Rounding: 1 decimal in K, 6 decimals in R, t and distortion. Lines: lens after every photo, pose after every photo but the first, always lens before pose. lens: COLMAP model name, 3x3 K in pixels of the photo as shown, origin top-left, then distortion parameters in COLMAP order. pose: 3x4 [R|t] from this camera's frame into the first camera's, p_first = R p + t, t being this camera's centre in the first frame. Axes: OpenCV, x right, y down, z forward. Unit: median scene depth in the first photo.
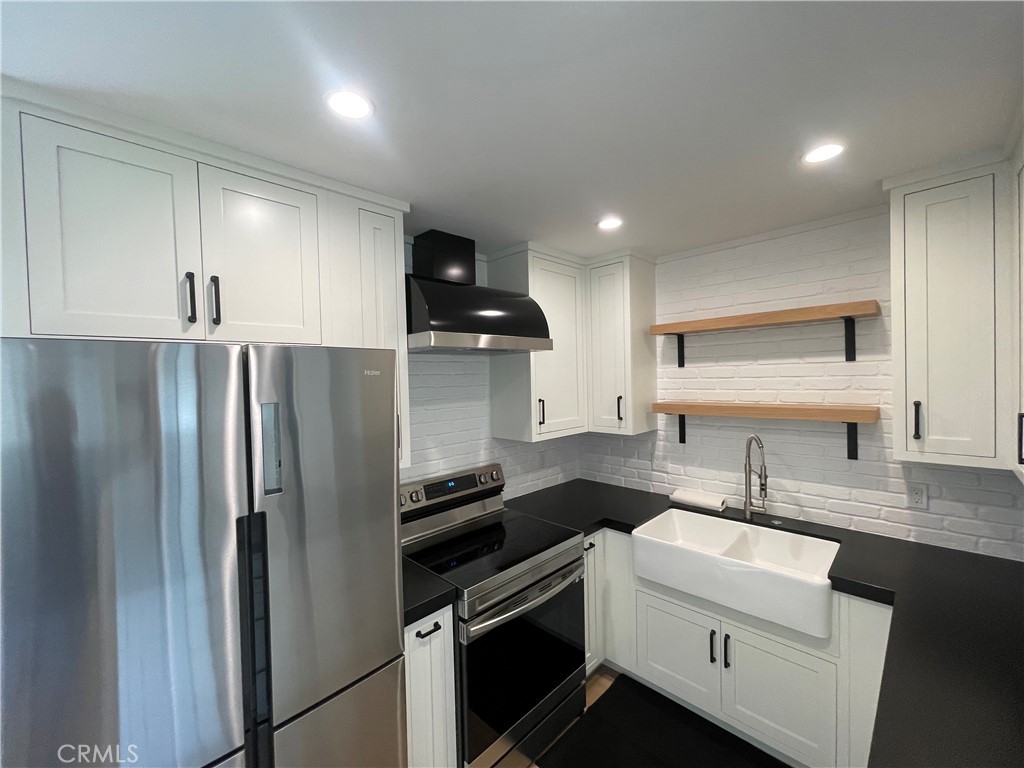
lens RADIAL K [[413.5, 0, 514.7], [0, 413.5, 389.1], [0, 0, 1]] dist [-0.000228, 0.000176]
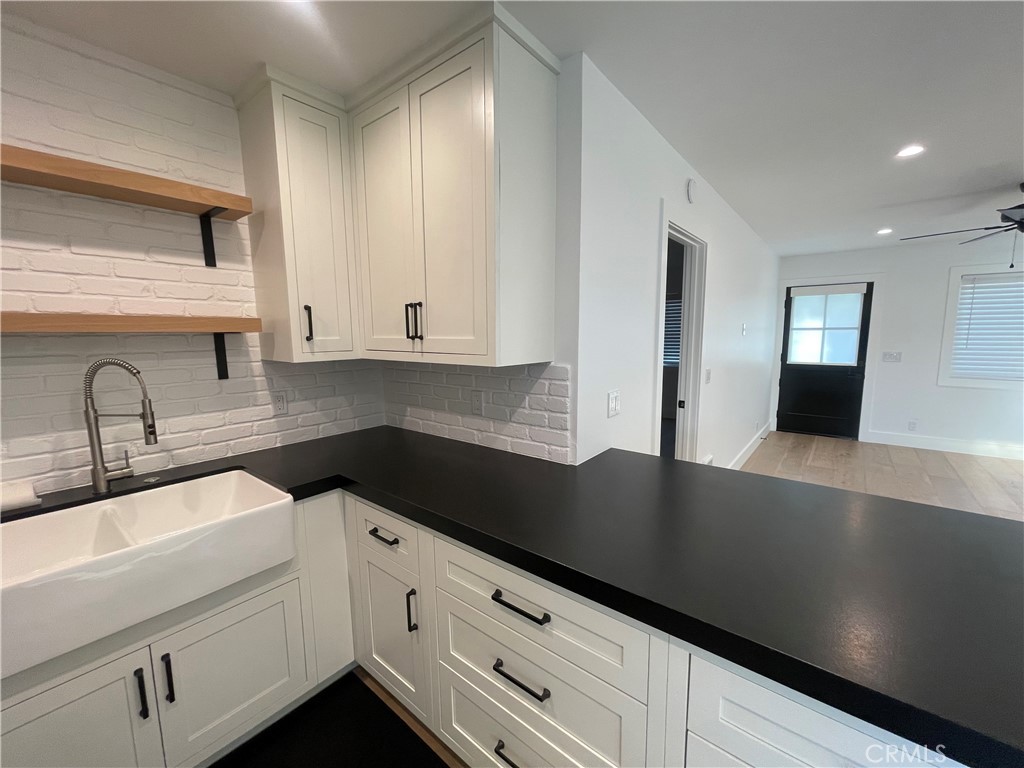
lens RADIAL K [[413.5, 0, 510.6], [0, 413.5, 386.4], [0, 0, 1]] dist [-0.000228, 0.000176]
pose [[-0.094941, -0.101697, 0.990275, -0.120568], [0.041972, 0.993475, 0.106050, 0.104933], [-0.994598, 0.051632, -0.090053, 0.413228]]
